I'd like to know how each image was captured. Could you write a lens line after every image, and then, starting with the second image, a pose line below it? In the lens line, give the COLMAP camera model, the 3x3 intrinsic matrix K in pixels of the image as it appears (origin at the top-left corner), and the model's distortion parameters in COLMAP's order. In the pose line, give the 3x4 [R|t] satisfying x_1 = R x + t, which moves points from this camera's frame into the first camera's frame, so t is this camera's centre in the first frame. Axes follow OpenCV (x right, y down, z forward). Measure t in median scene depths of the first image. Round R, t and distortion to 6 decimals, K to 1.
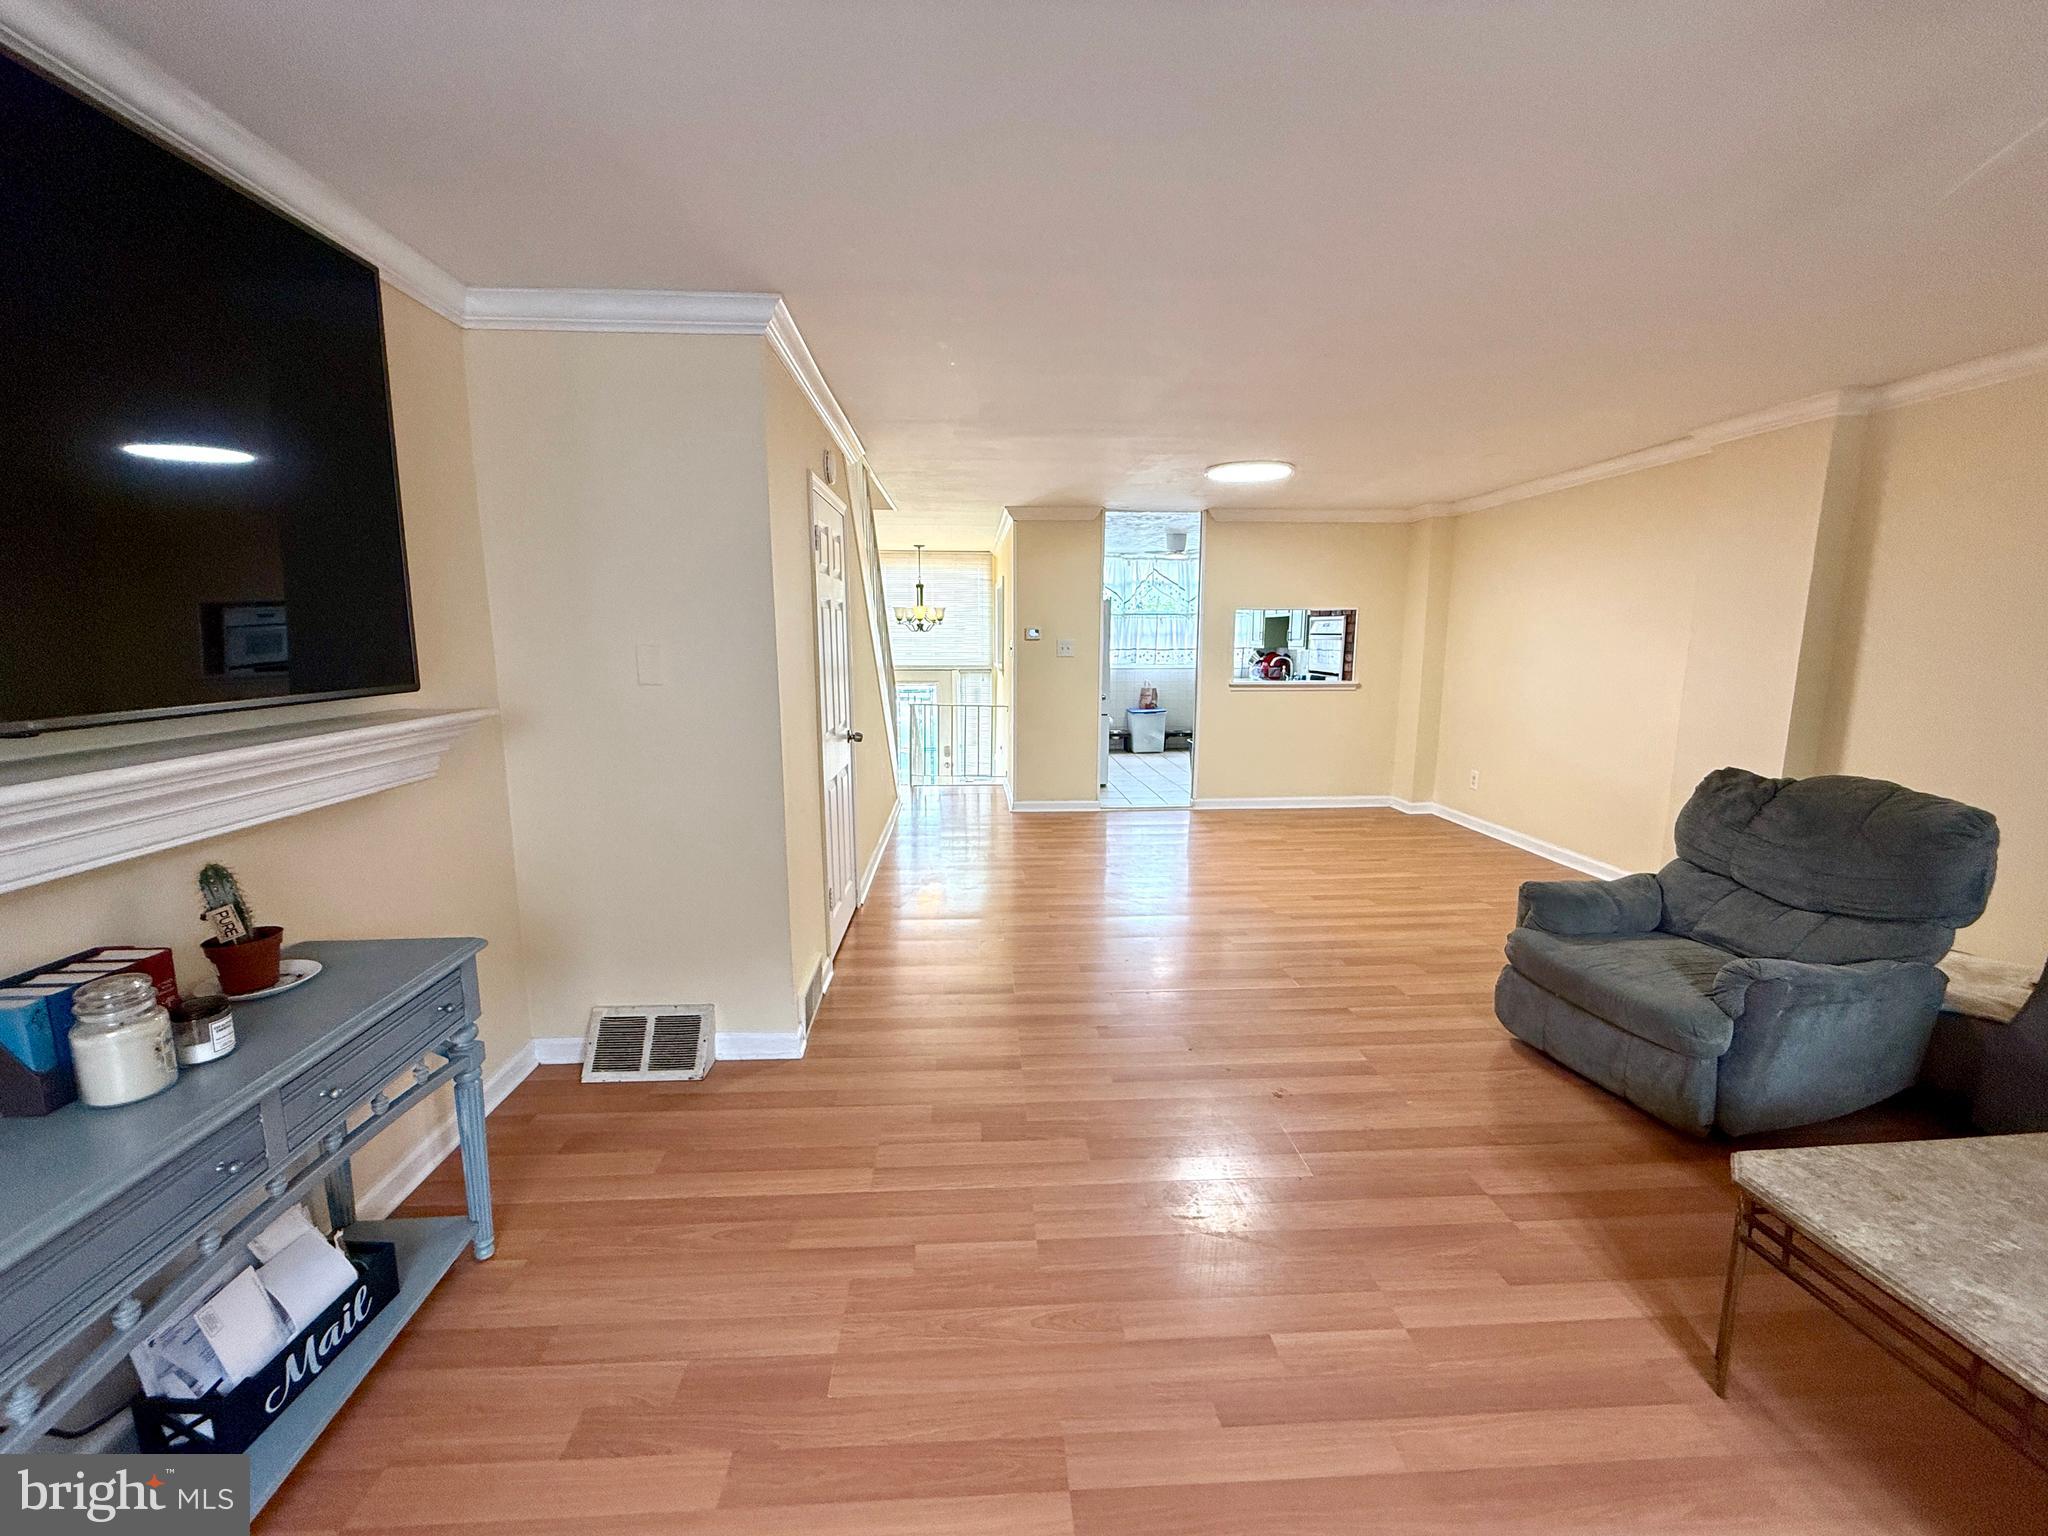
lens RADIAL K [[811.2, 0, 1017.6], [0, 811.2, 766.1], [0, 0, 1]] dist [-0.003306, 0.001411]
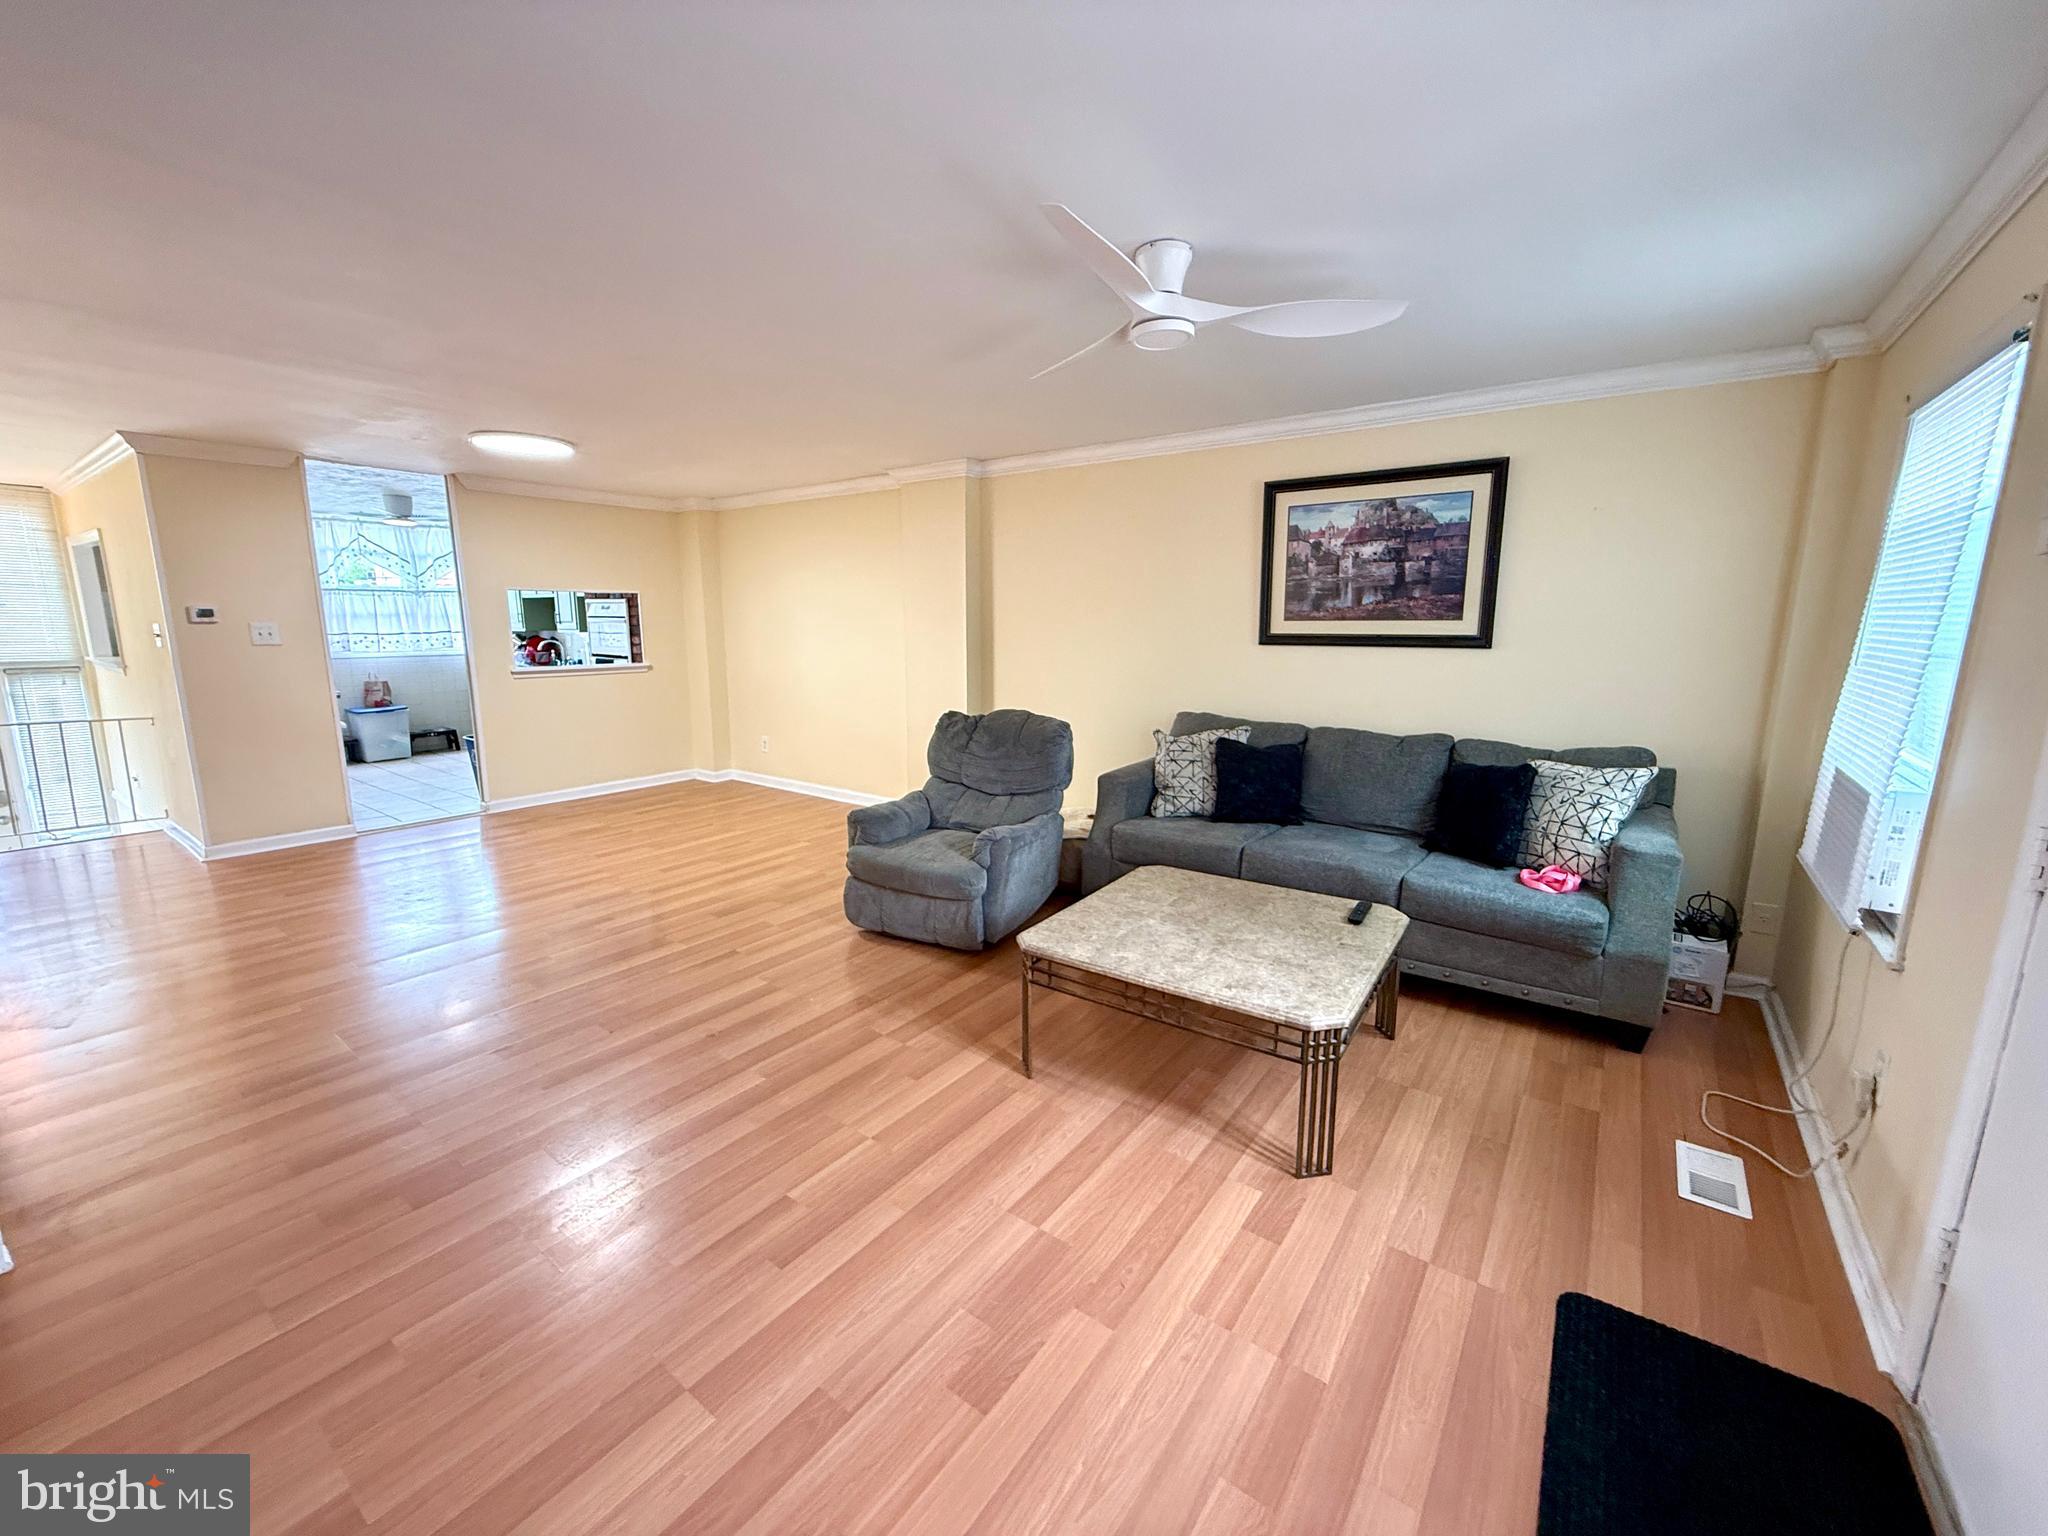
lens RADIAL K [[811.2, 0, 1015.3], [0, 811.2, 768.5], [0, 0, 1]] dist [-0.003306, 0.001411]
pose [[0.642077, -0.134787, 0.754698, -0.173742], [0.115893, 0.990175, 0.078244, 0.003960], [-0.757830, 0.037225, 0.651389, -0.049252]]
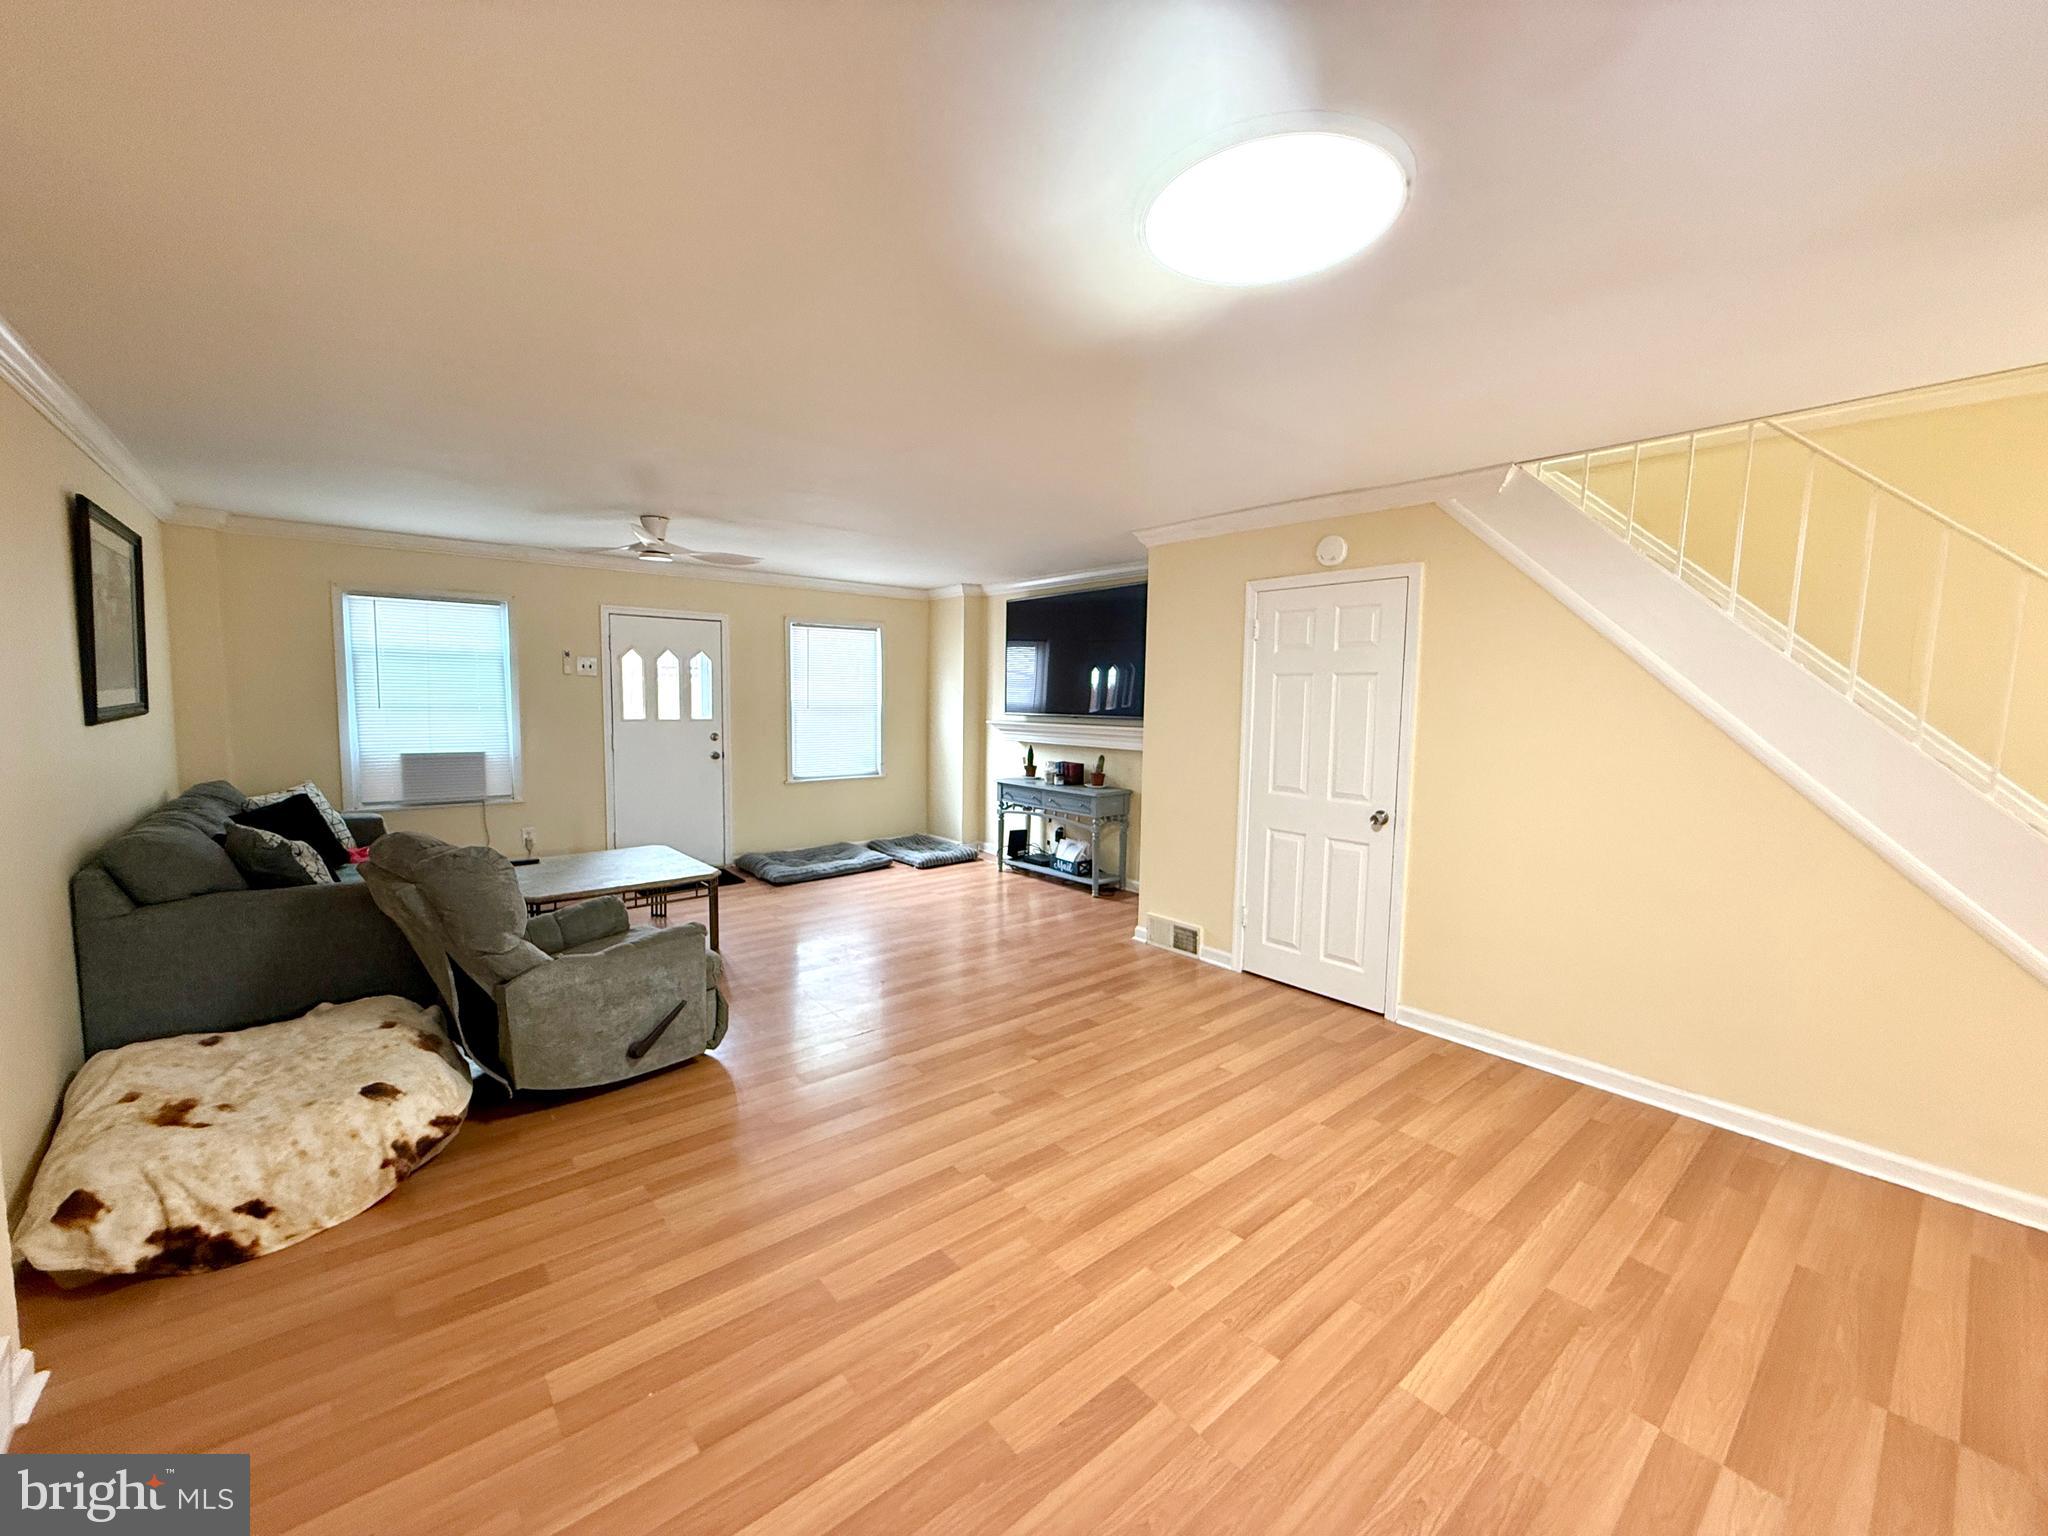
lens RADIAL K [[811.2, 0, 1017.2], [0, 811.2, 768.2], [0, 0, 1]] dist [-0.003306, 0.001411]
pose [[-0.803082, 0.045092, -0.594160, 0.899205], [-0.106958, 0.970028, 0.218185, -0.333340], [0.586191, 0.238771, -0.774189, 1.977134]]
